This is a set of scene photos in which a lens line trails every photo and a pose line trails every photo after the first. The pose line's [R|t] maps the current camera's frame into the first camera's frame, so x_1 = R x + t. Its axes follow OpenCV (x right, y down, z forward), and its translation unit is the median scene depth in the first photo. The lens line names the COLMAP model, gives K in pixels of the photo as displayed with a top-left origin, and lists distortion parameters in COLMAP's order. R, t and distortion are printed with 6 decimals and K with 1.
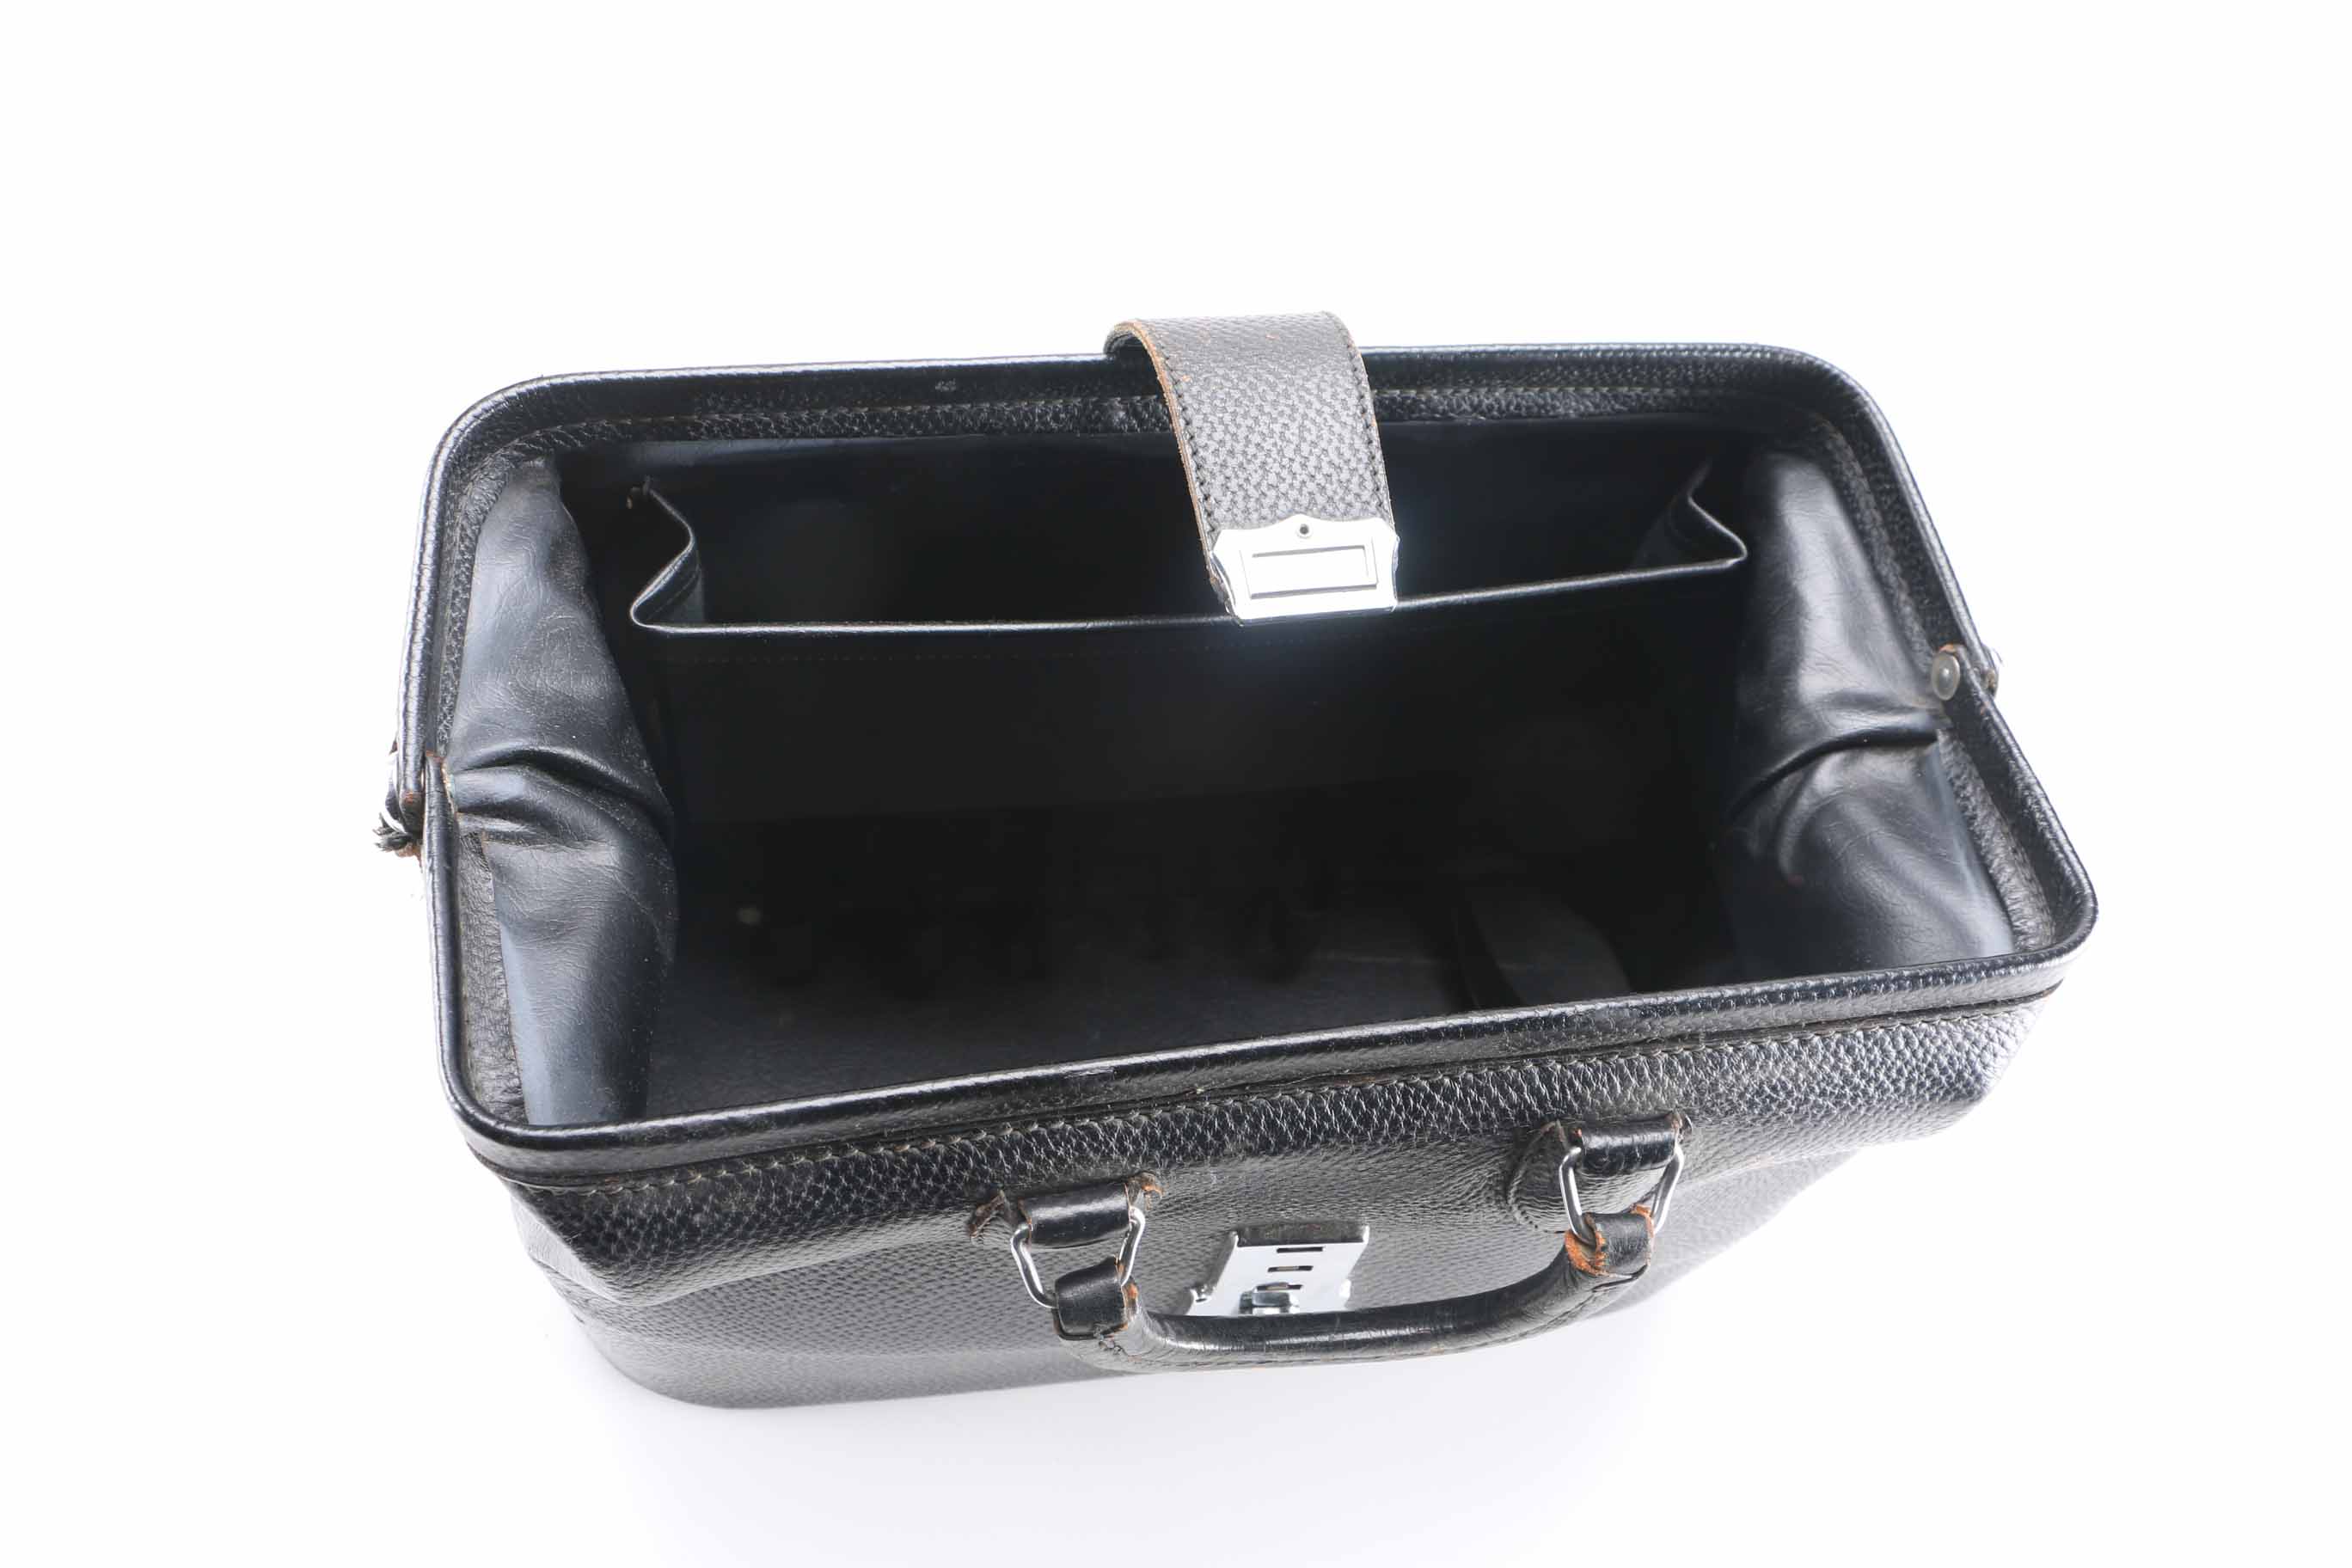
lens RADIAL K [[2018.9, 0, 1175.9], [0, 2018.9, 771.0], [0, 0, 1]] dist [-0.170421, 0.034806]
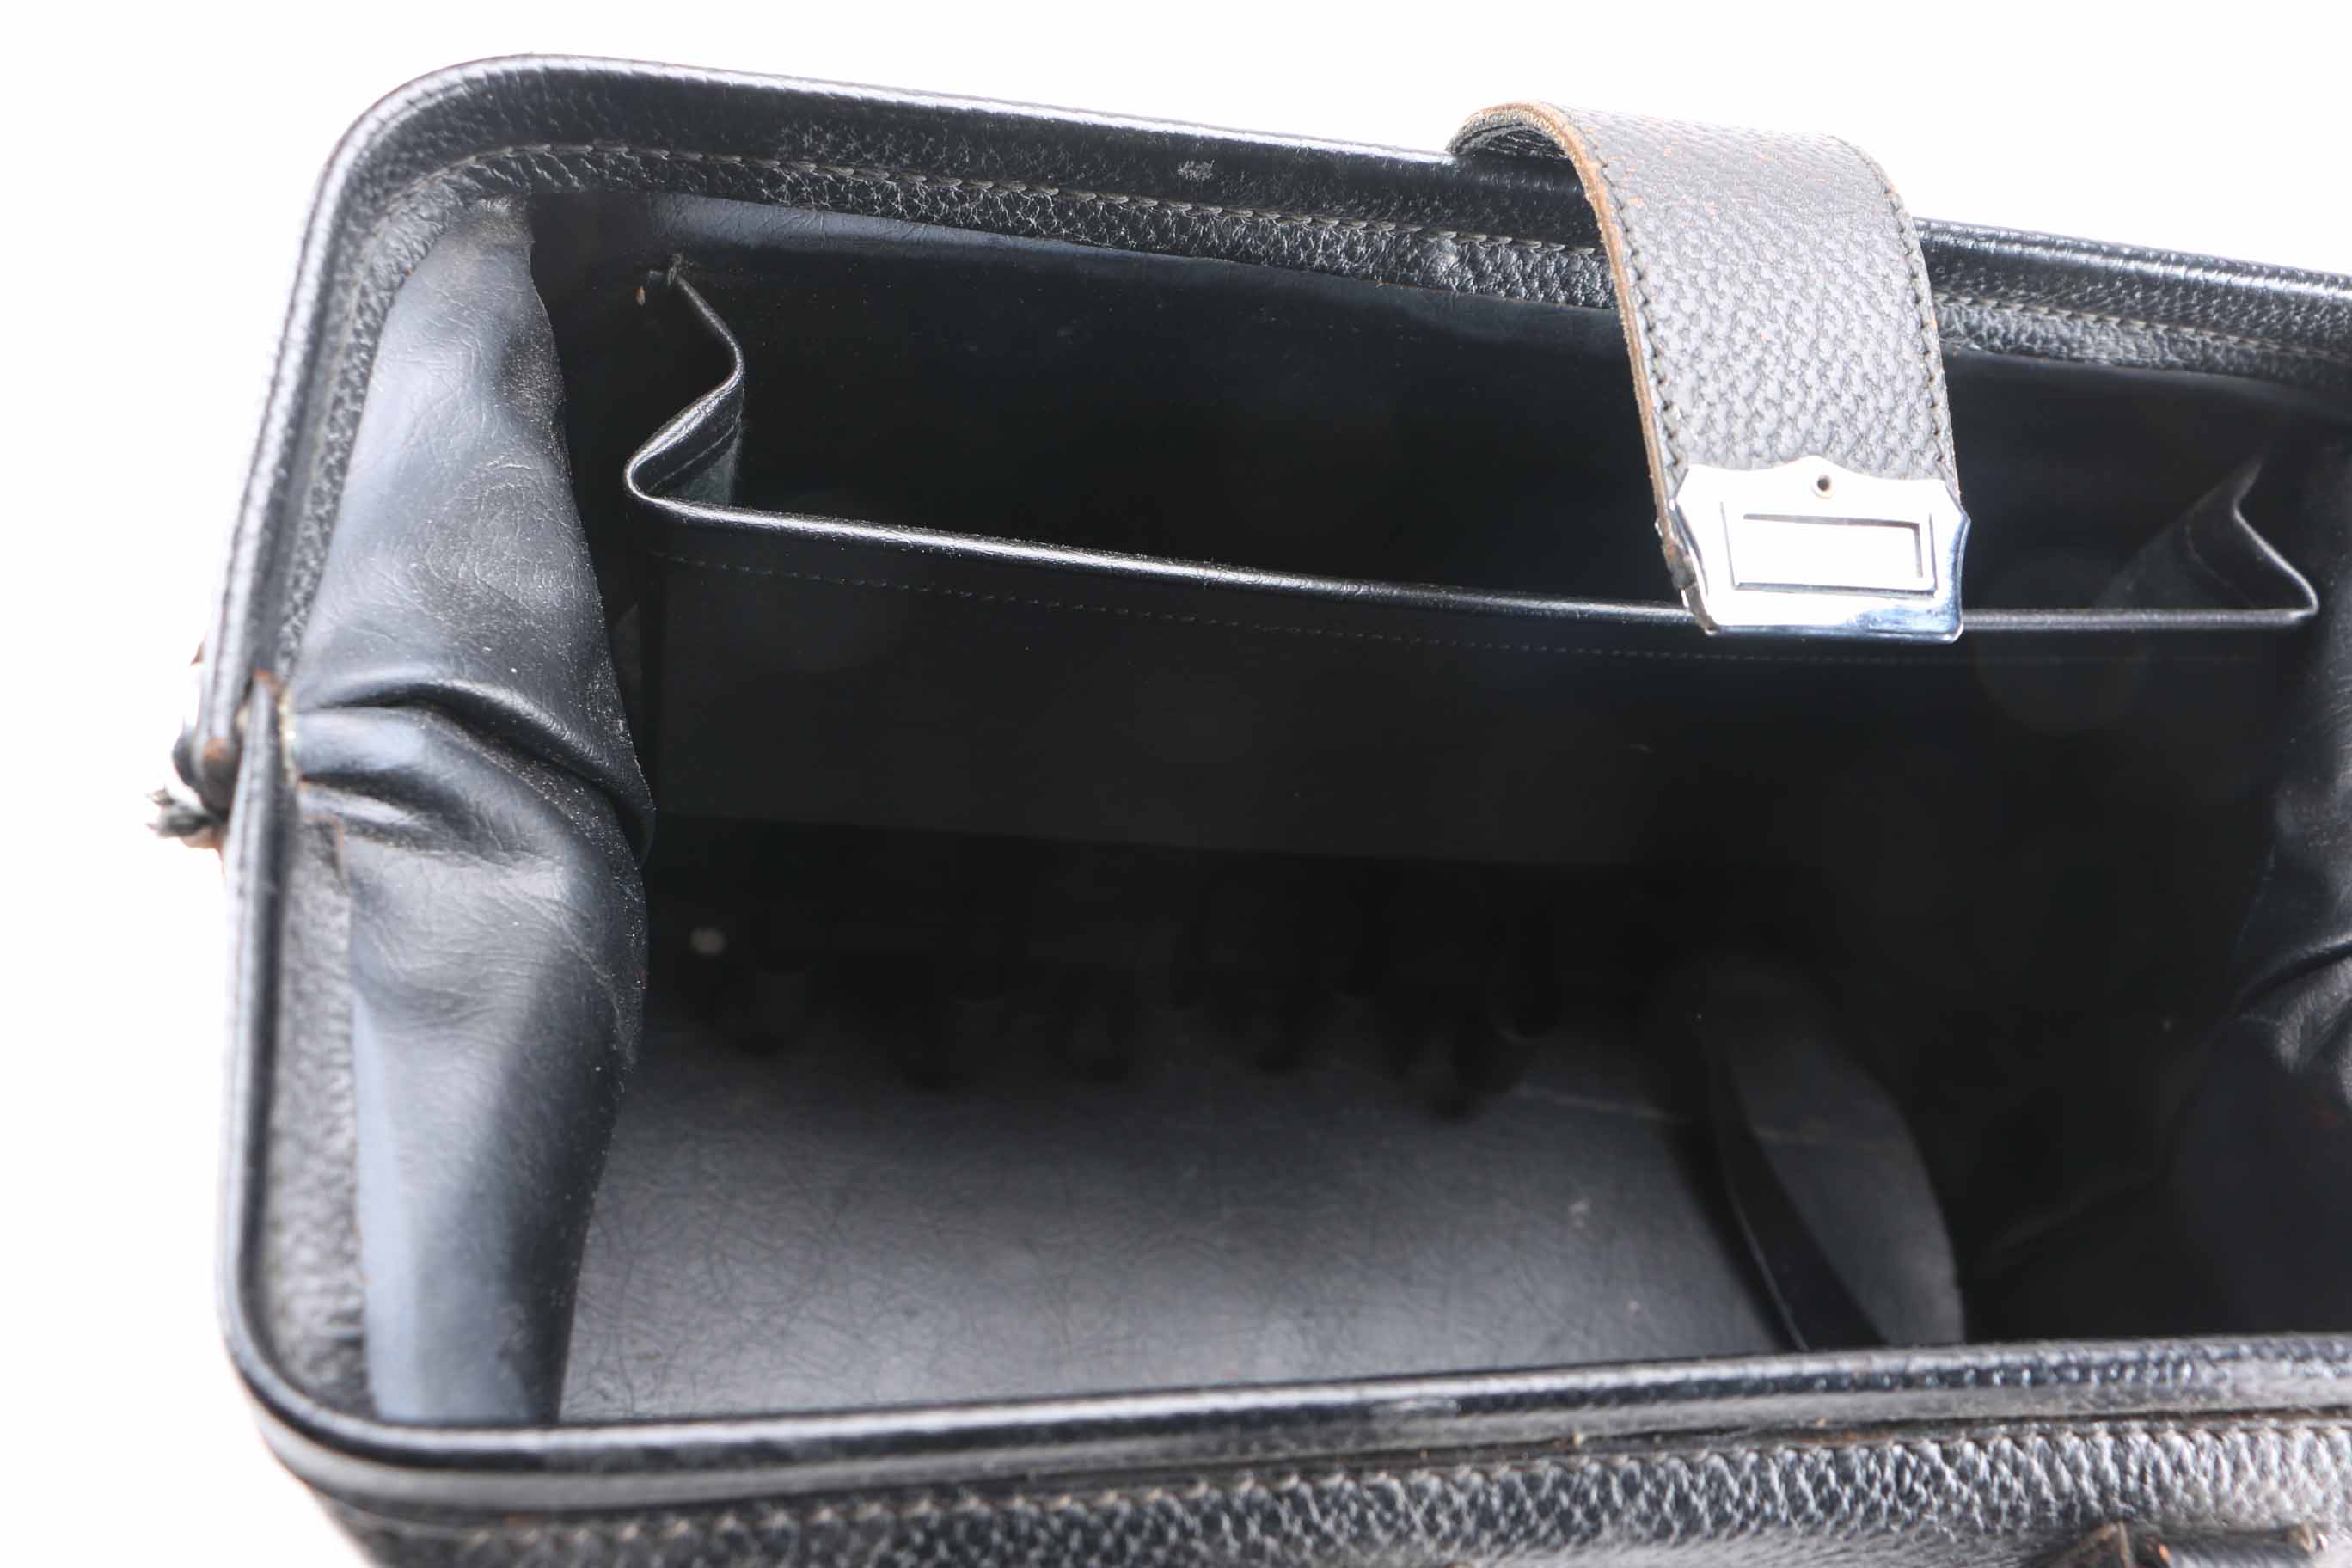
lens RADIAL K [[2287.1, 0, 1188.5], [0, 2287.1, 768.8], [0, 0, 1]] dist [-0.095893, 0.000000]
pose [[0.991770, 0.122176, 0.038272, -0.133760], [-0.122596, 0.992417, 0.008833, -0.019594], [-0.036903, -0.013452, 0.999228, 0.338851]]
